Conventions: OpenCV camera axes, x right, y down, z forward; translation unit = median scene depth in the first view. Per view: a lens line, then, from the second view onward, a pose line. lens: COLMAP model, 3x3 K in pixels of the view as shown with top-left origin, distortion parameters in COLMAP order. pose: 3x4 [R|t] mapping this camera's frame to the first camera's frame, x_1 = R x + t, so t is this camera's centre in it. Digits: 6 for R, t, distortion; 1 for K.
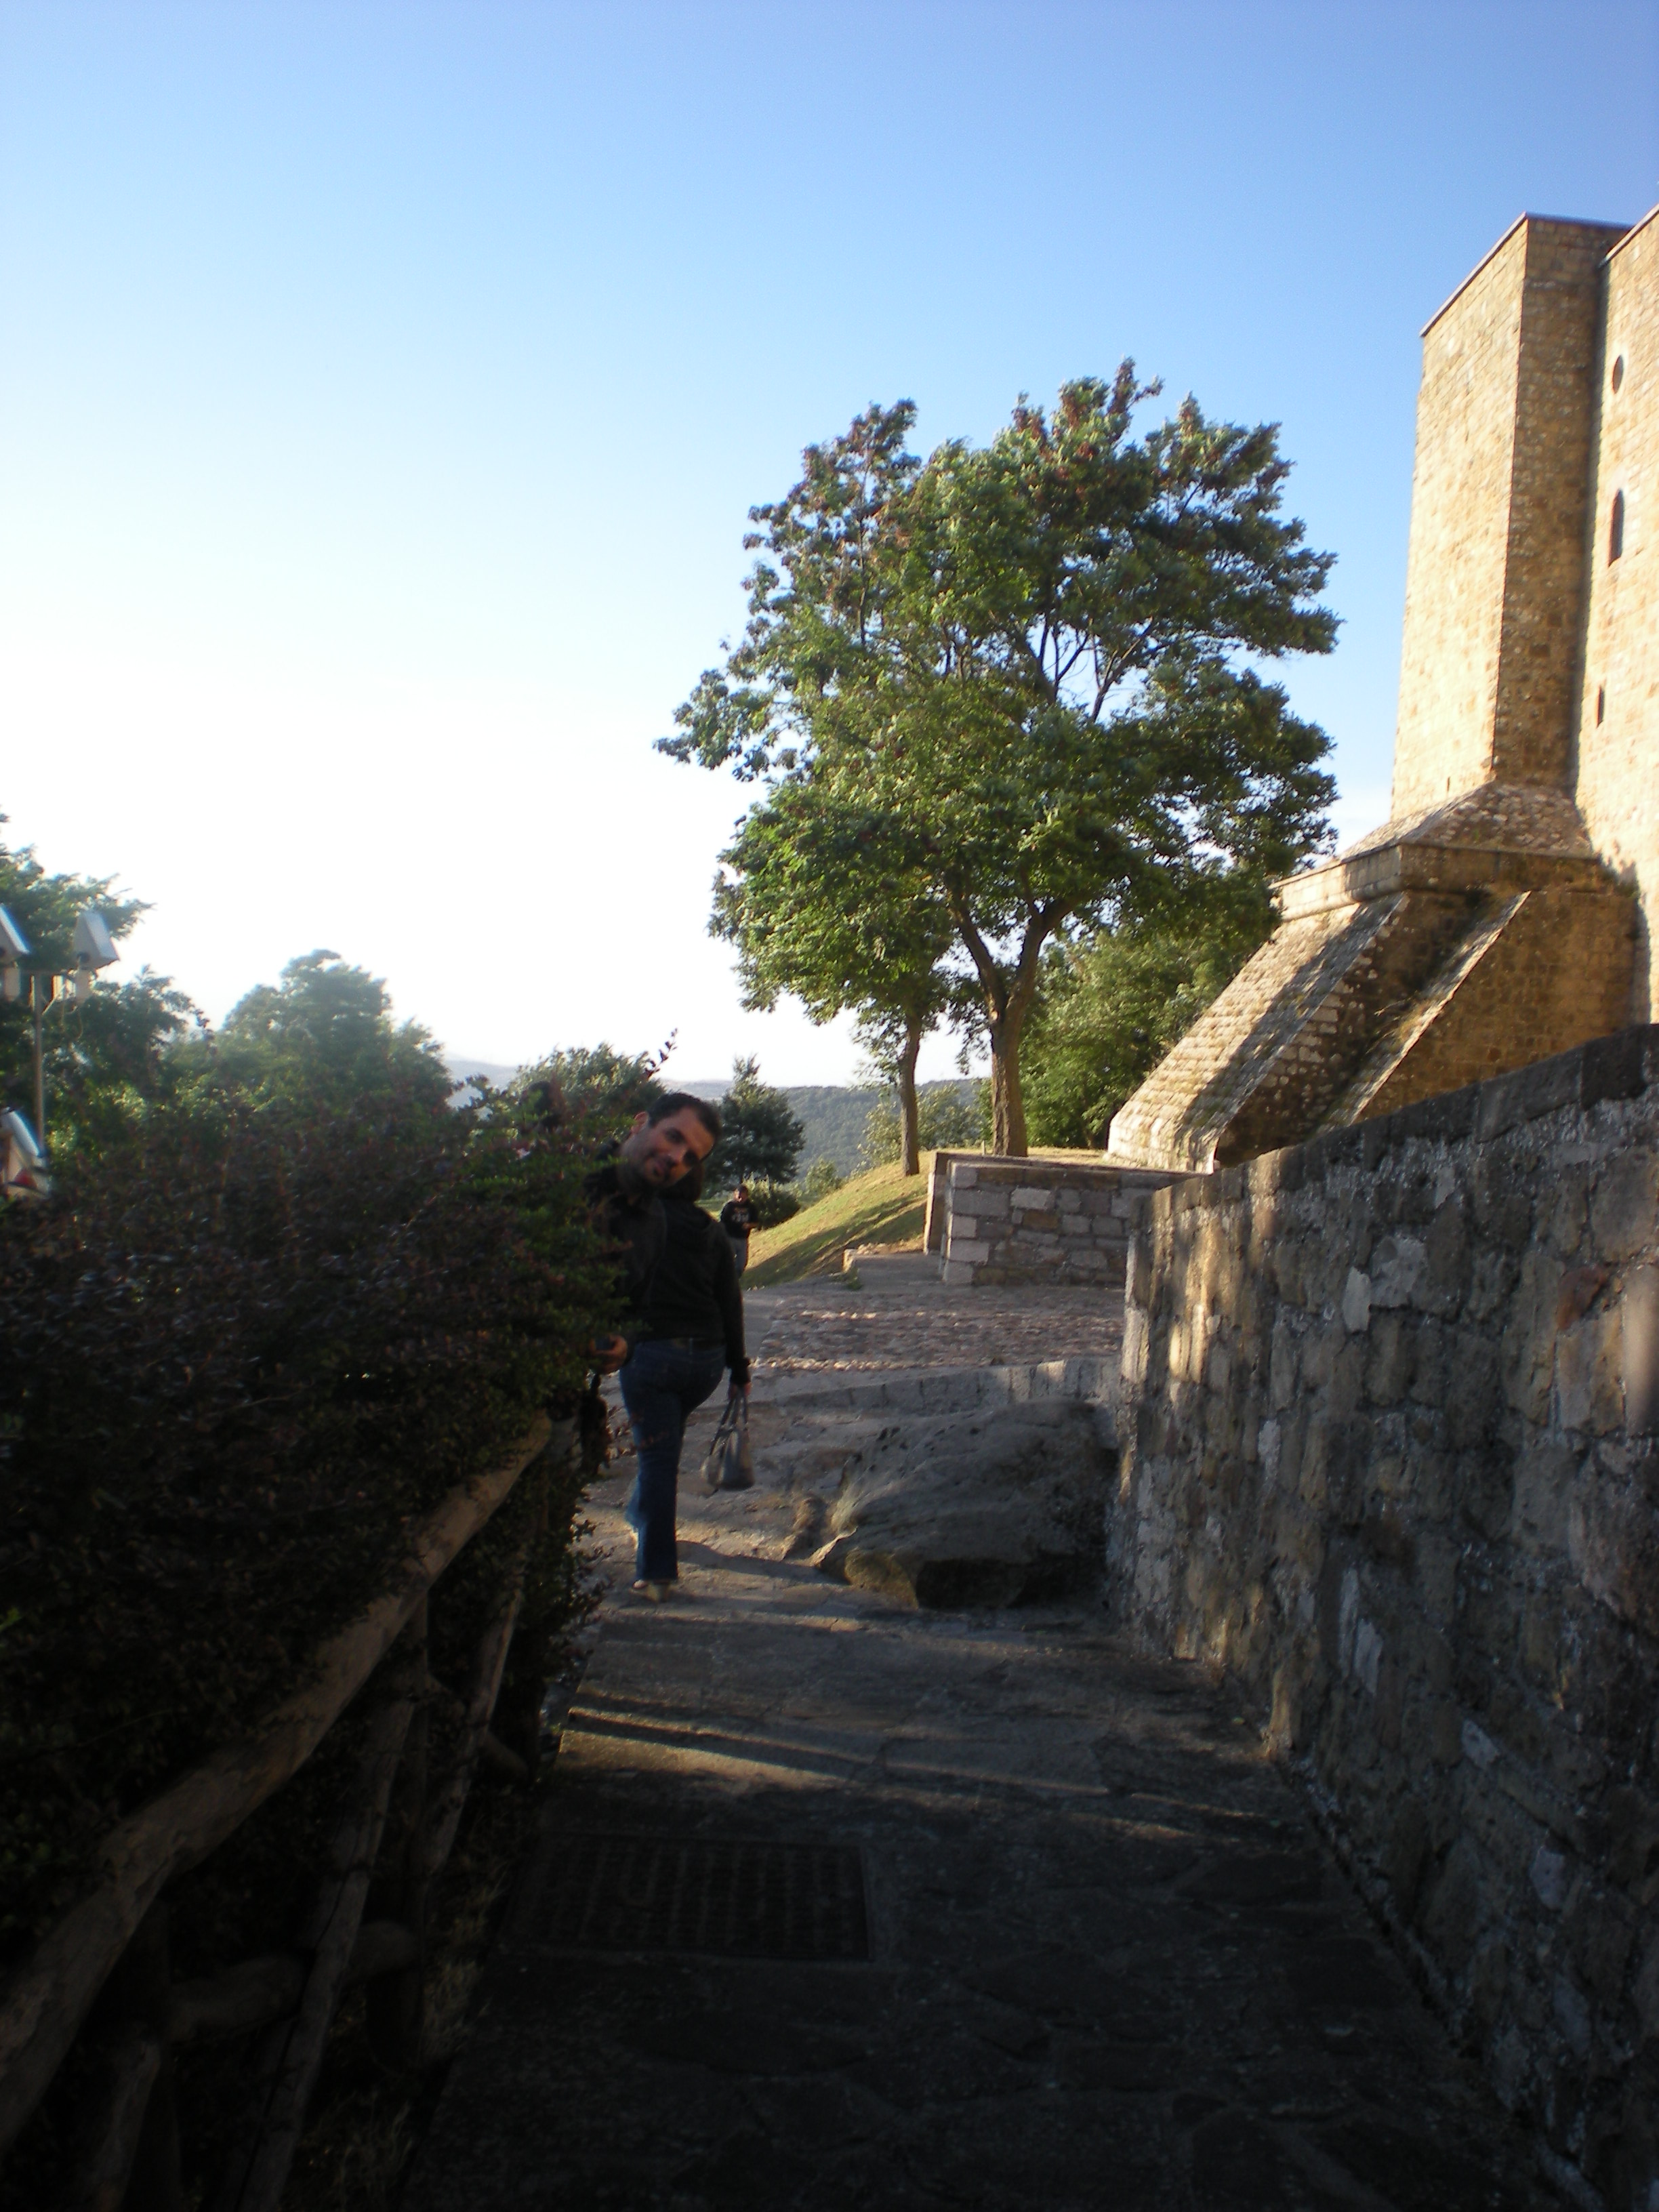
lens RADIAL K [[2482.5, 0, 768.8], [0, 2482.5, 1140.9], [0, 0, 1]] dist [-0.070608, -0.169856]
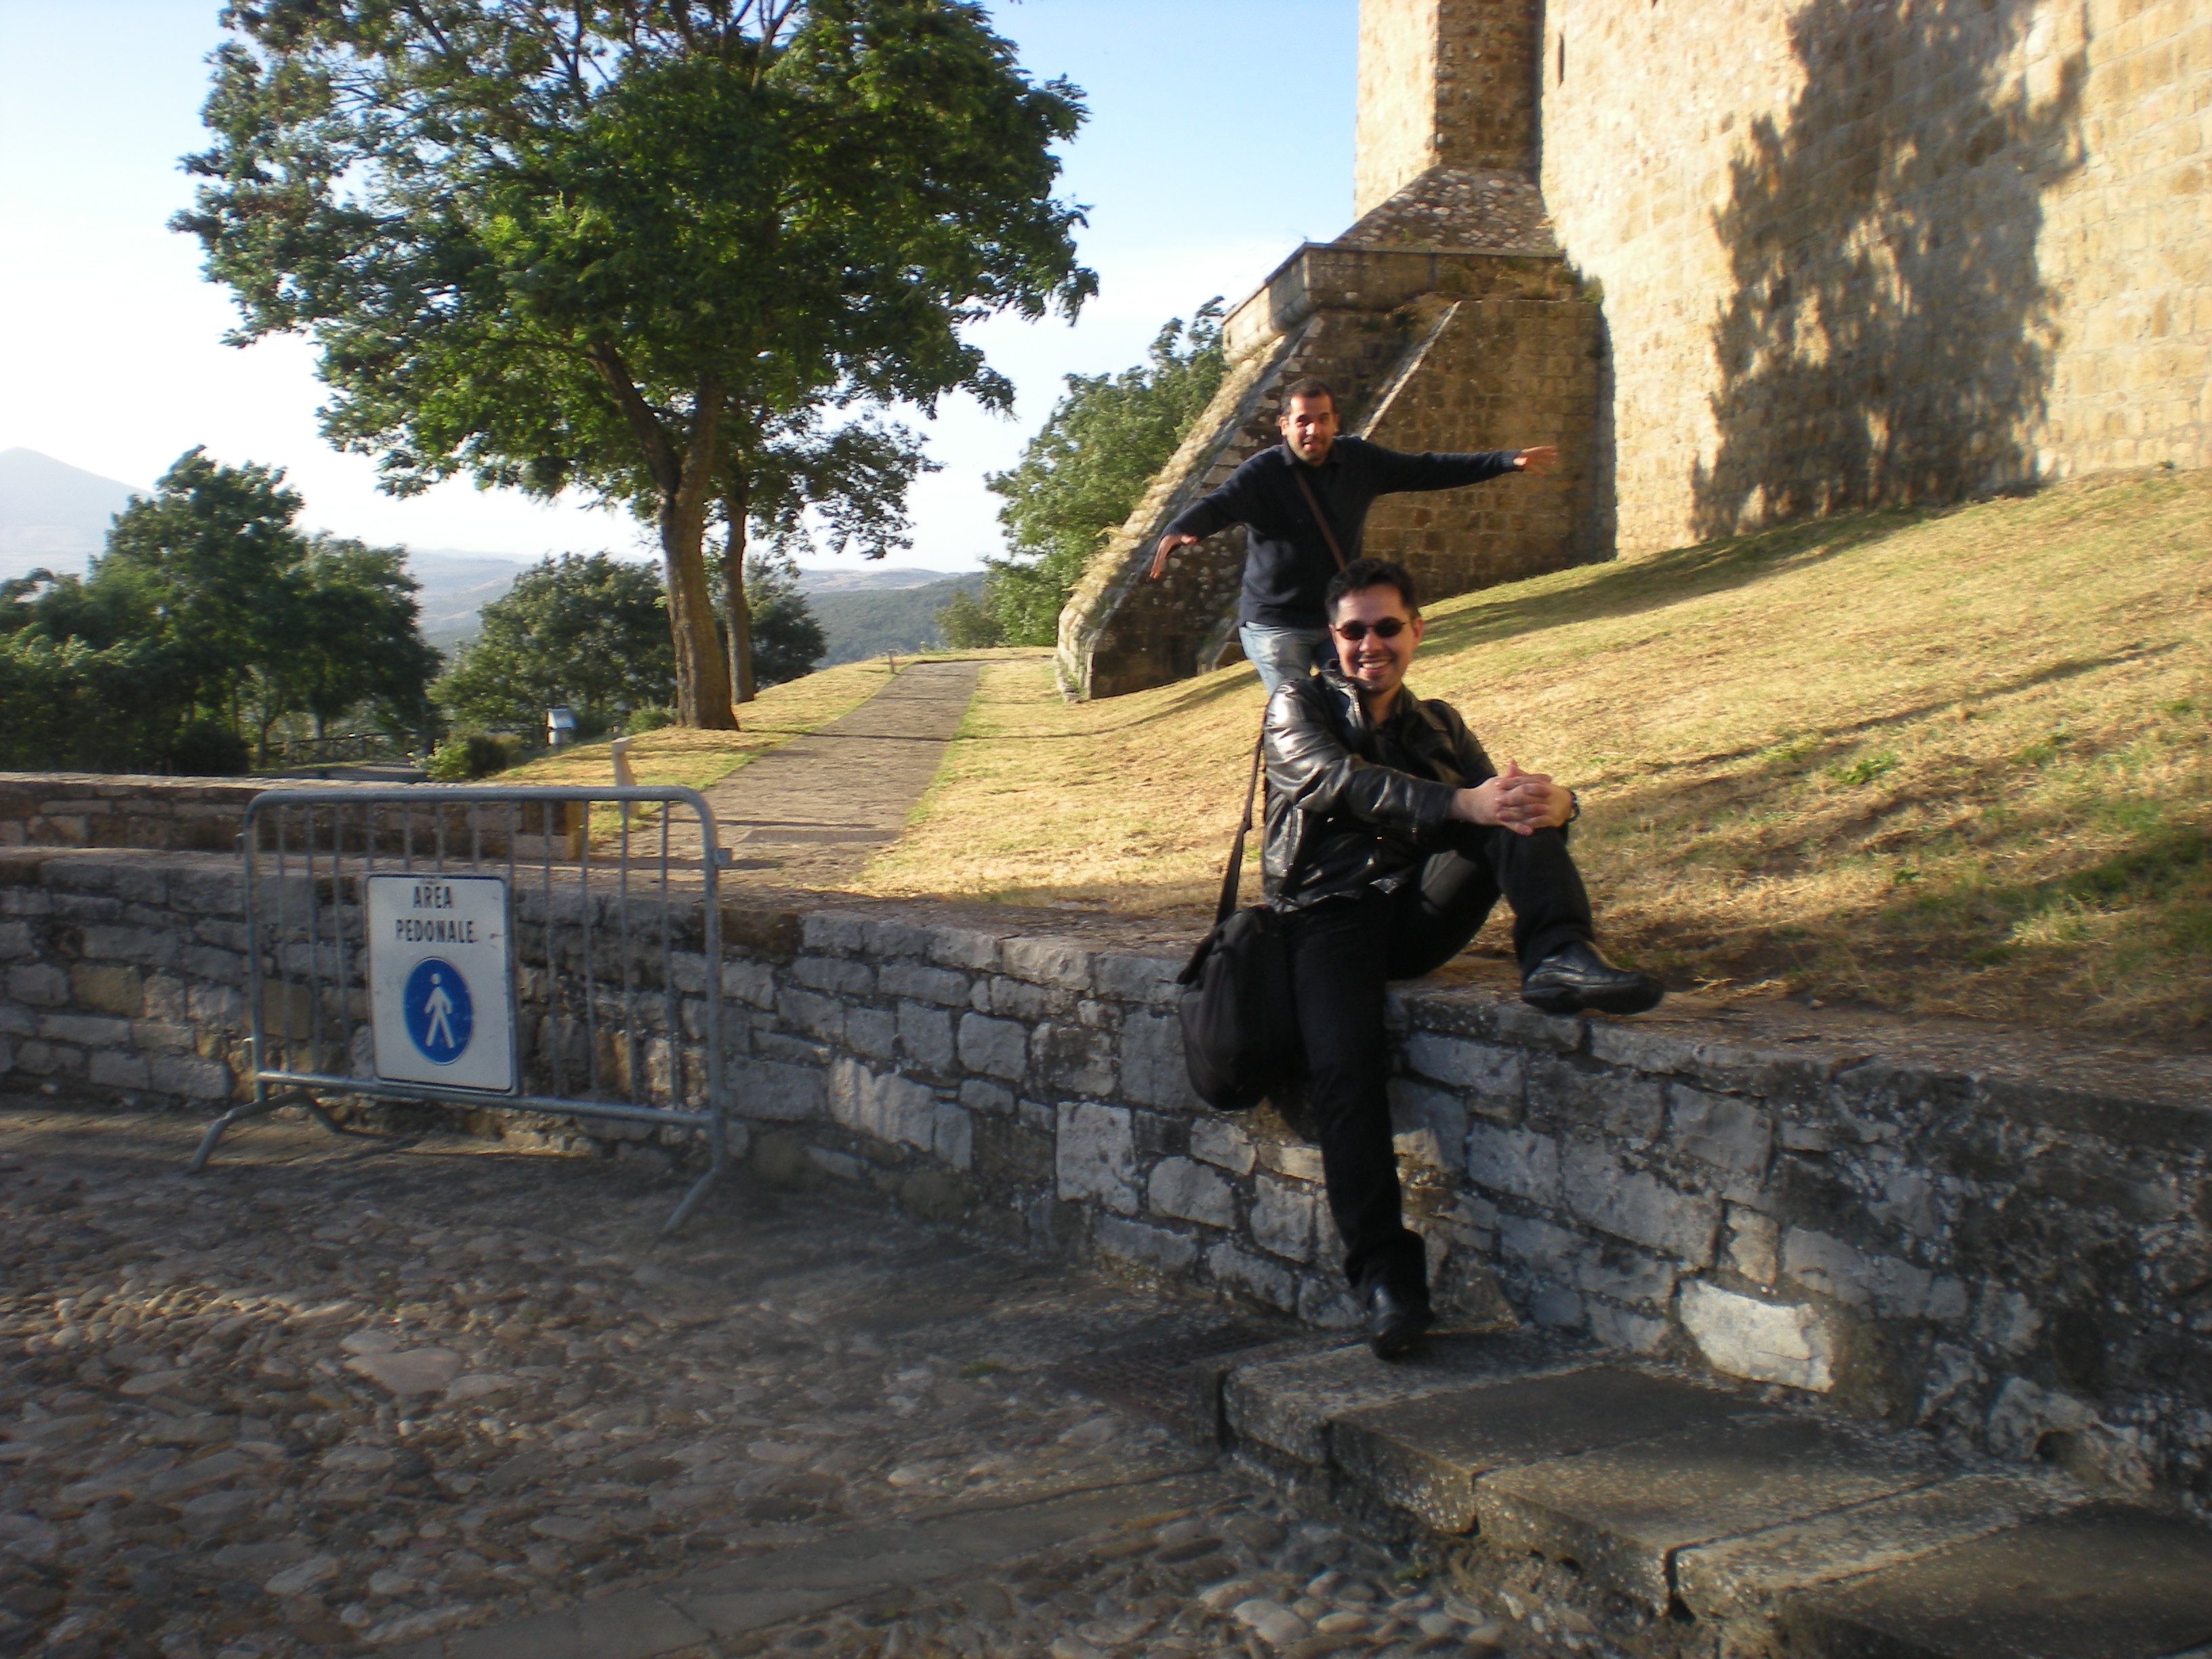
lens RADIAL K [[2482.5, 0, 1106.0], [0, 2482.5, 829.5], [0, 0, 1]] dist [-0.070608, -0.169856]
pose [[0.997163, -0.056509, 0.049727, 0.140841], [0.052203, 0.995096, 0.084016, -0.007564], [-0.054231, -0.081182, 0.995223, 0.211638]]
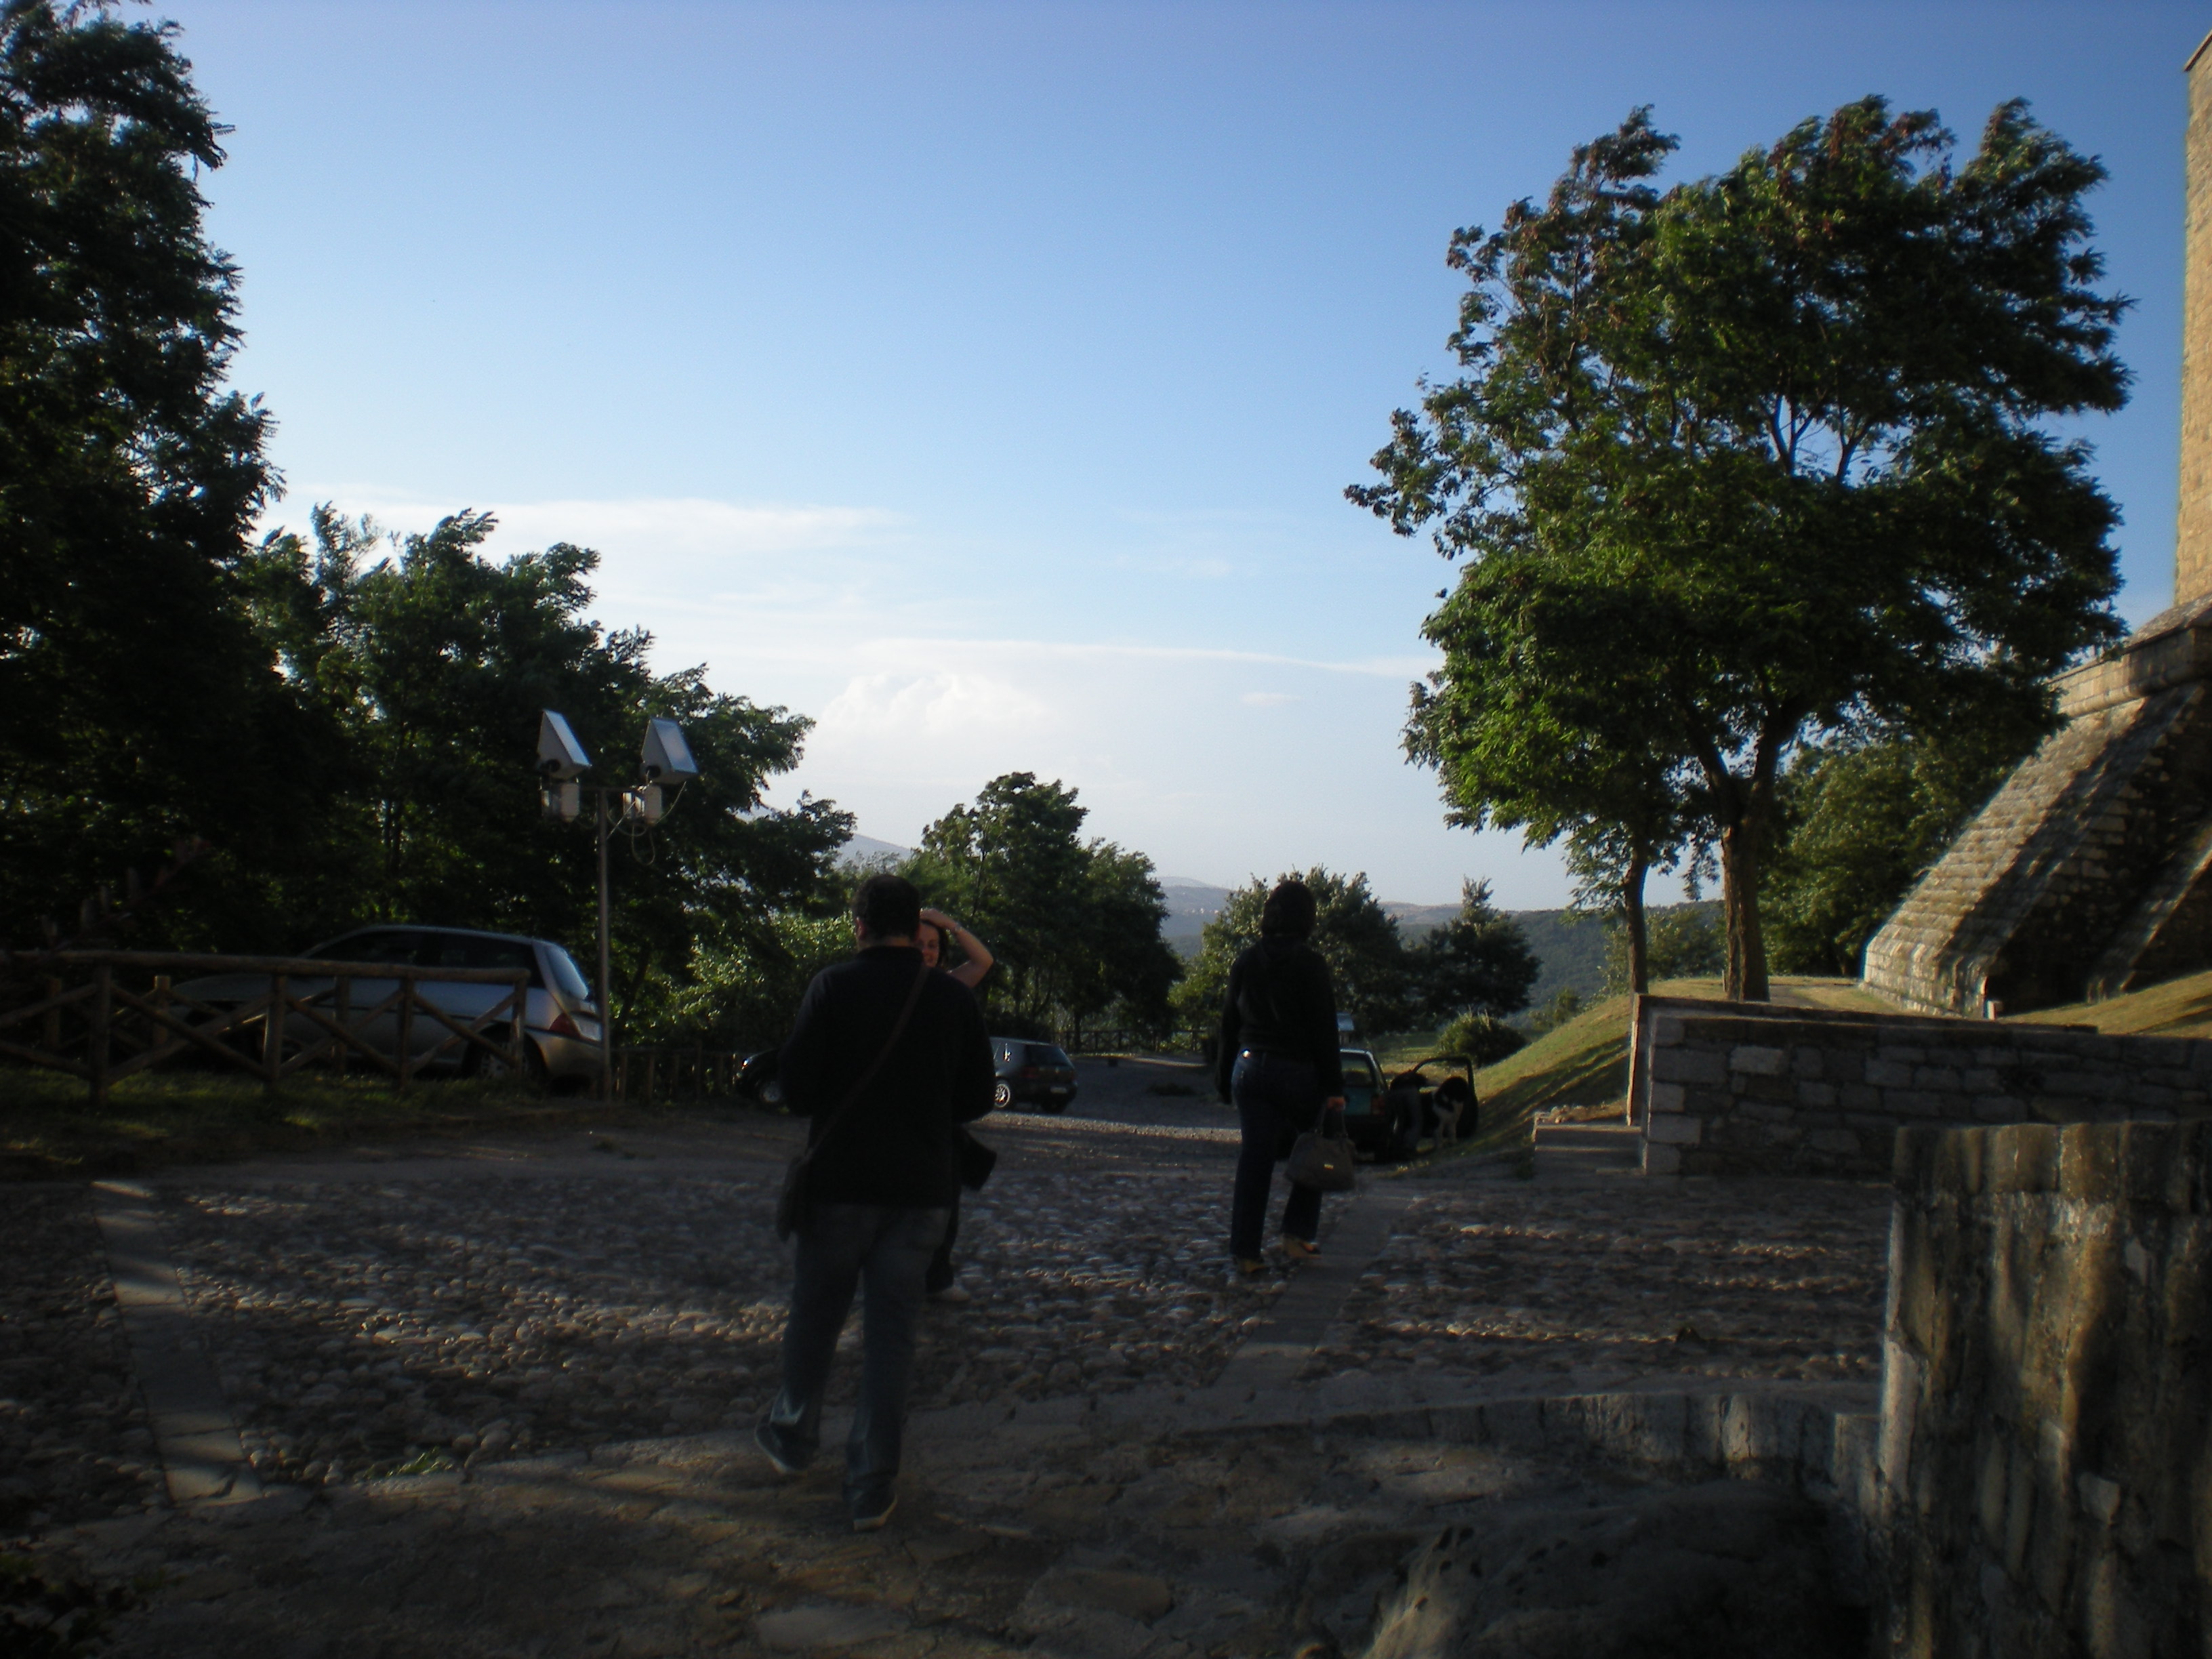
lens RADIAL K [[2507.7, 0, 1109.1], [0, 2507.7, 871.5], [0, 0, 1]] dist [-0.118918, -0.144284]
pose [[0.987254, -0.009457, -0.158870, 0.013130], [0.003445, 0.999269, -0.038075, -0.002400], [0.159114, 0.037042, 0.986565, 0.091671]]
